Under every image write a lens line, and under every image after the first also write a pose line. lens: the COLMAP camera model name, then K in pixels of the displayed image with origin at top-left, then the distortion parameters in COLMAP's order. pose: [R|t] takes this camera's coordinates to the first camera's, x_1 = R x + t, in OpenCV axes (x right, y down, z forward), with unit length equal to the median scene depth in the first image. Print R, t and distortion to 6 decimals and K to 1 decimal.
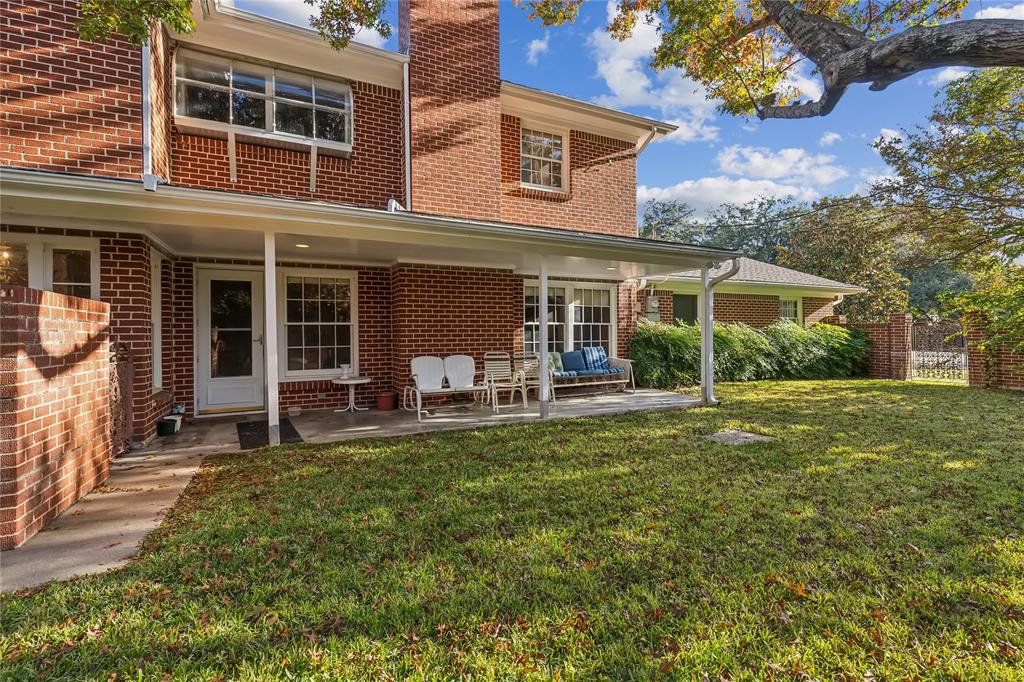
lens RADIAL K [[462.1, 0, 521.9], [0, 462.1, 335.6], [0, 0, 1]] dist [0.004708, 0.000426]
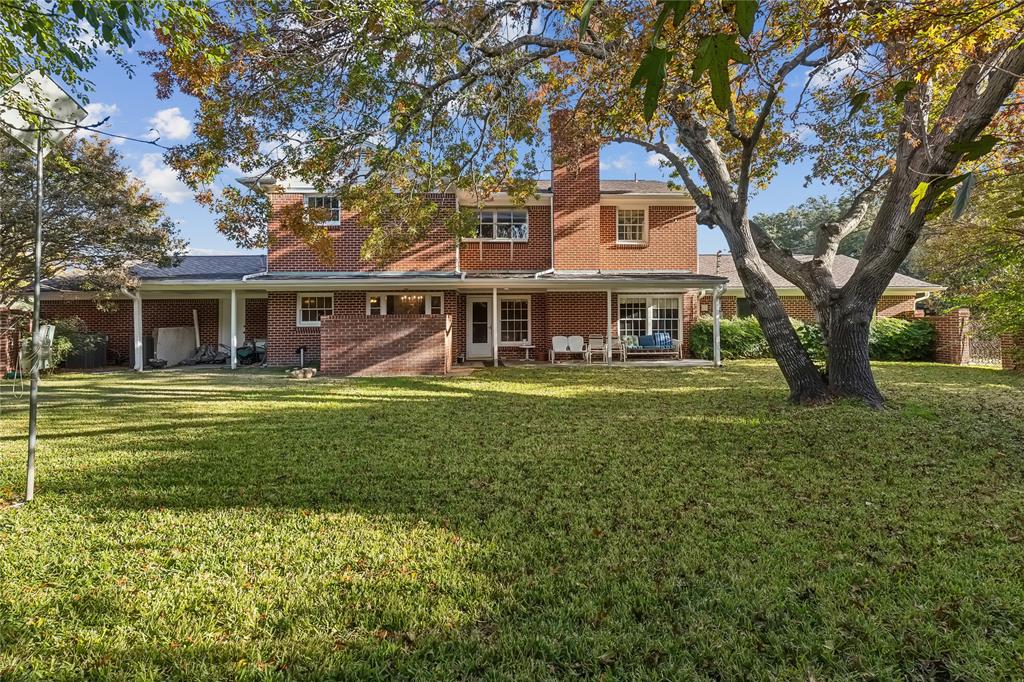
lens RADIAL K [[462.1, 0, 519.3], [0, 462.1, 314.8], [0, 0, 1]] dist [0.004708, 0.000426]
pose [[0.908908, -0.006154, -0.416951, 0.474471], [-0.003507, 0.999743, -0.022400, -0.002848], [0.416982, 0.021822, 0.908653, -0.933572]]
